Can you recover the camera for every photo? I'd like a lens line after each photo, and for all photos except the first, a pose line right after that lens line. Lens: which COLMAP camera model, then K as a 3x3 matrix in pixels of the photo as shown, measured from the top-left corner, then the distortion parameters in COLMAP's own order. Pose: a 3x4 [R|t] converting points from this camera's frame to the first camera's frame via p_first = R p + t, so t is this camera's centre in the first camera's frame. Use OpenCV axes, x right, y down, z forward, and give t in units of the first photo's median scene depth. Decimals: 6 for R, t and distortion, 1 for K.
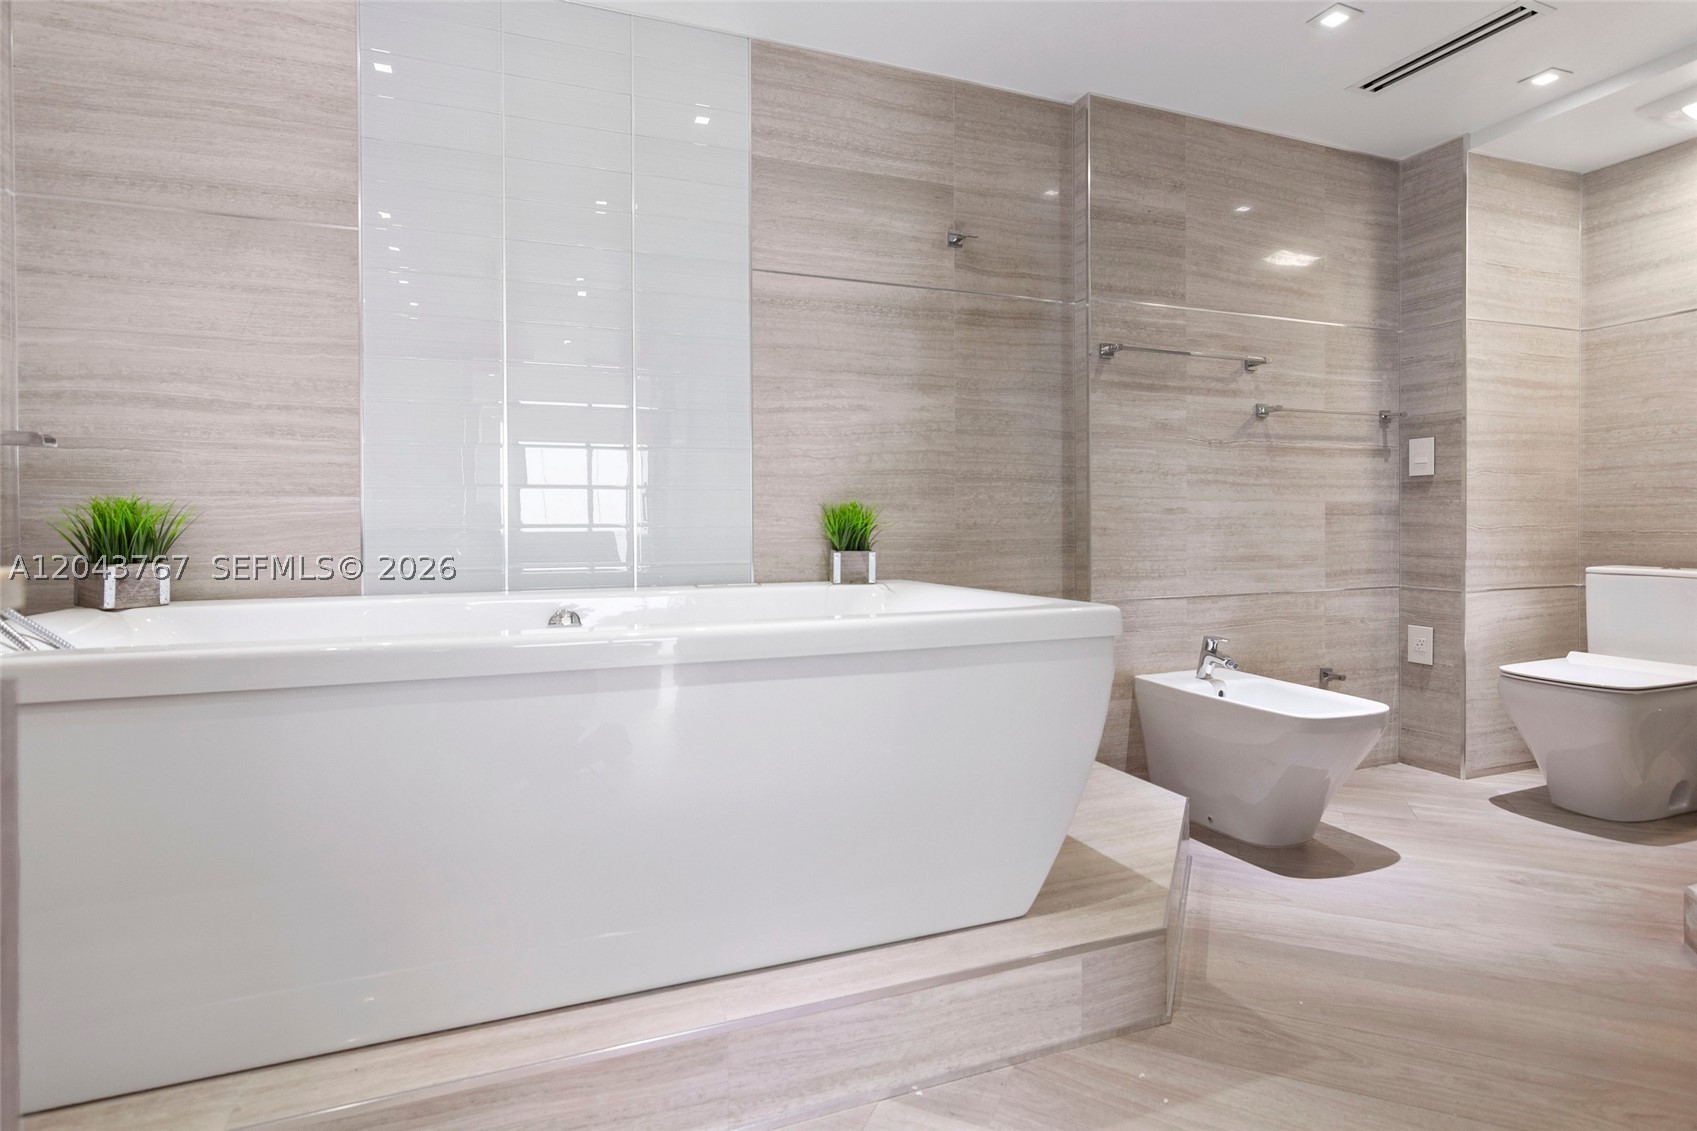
lens RADIAL K [[867.1, 0, 848.6], [0, 867.1, 536.7], [0, 0, 1]] dist [-0.005793, 0.005232]
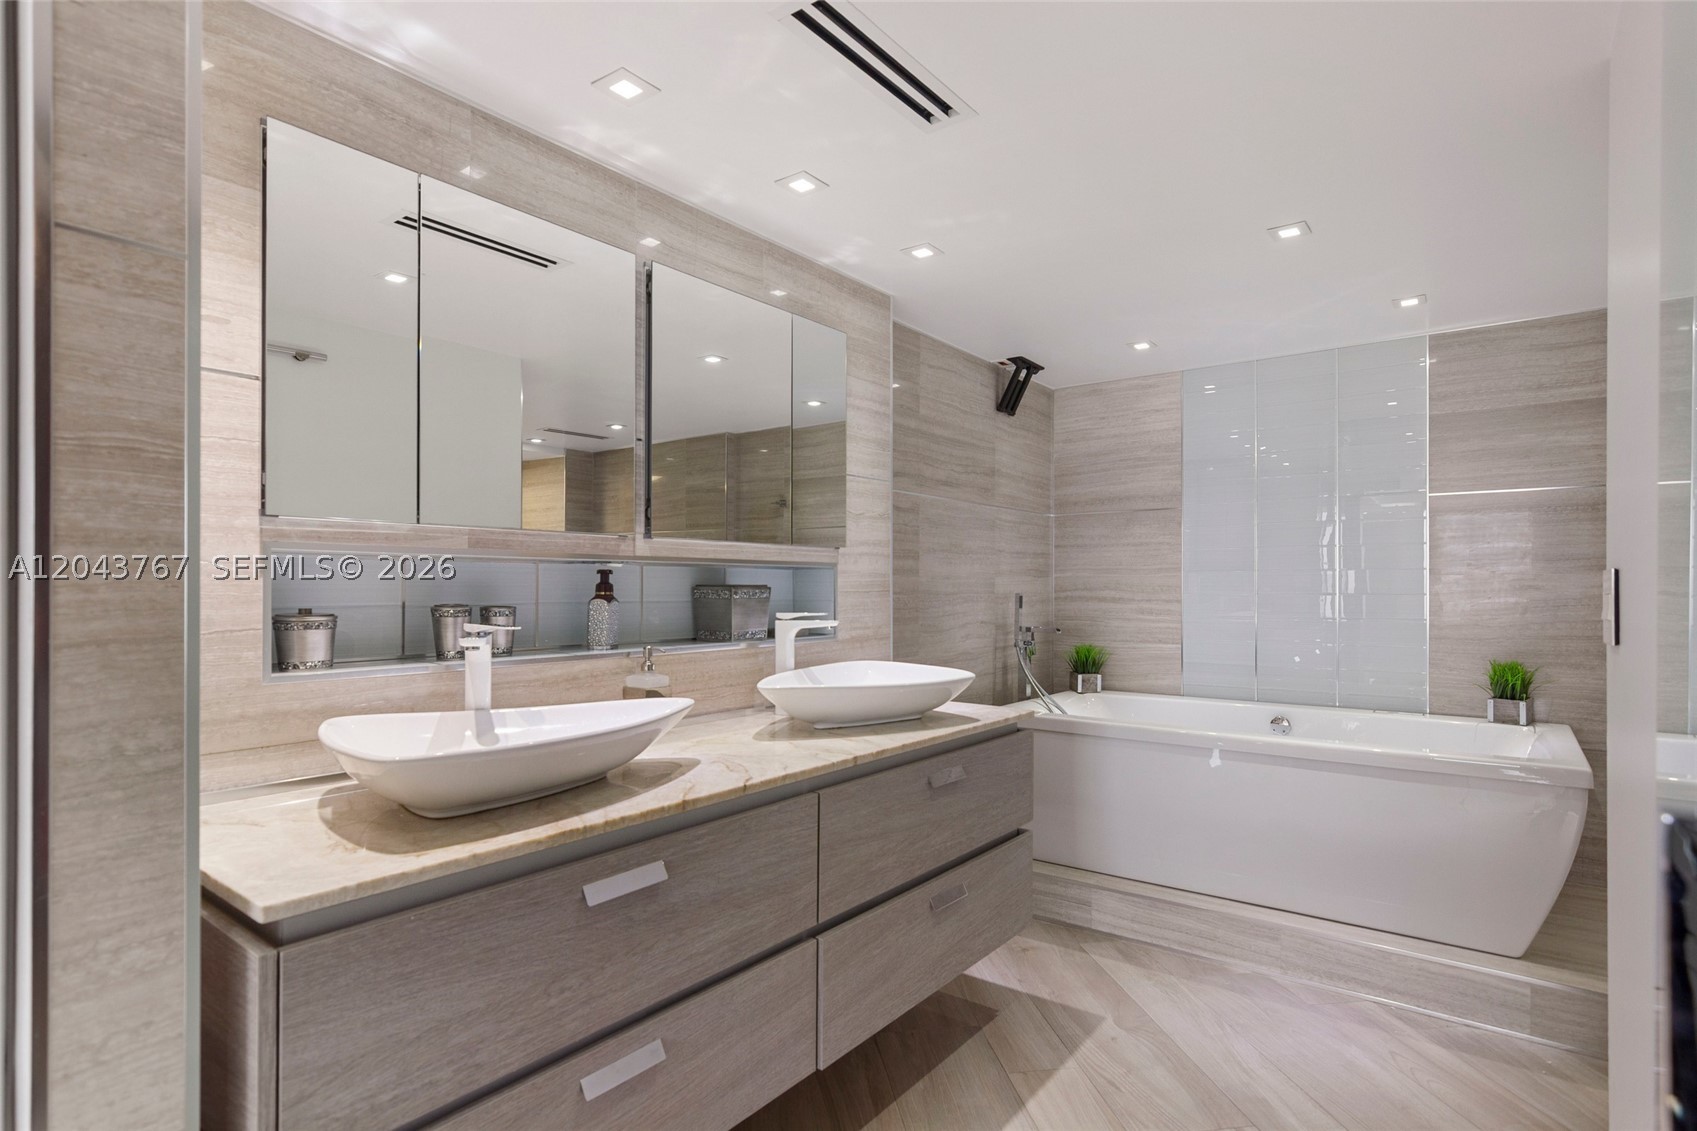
lens RADIAL K [[867.1, 0, 842.8], [0, 867.1, 581.1], [0, 0, 1]] dist [-0.005793, 0.005232]
pose [[0.509146, -0.002582, -0.860676, 0.760868], [-0.013807, 0.999842, -0.011168, -0.164039], [0.860569, 0.017570, 0.509031, -0.683105]]
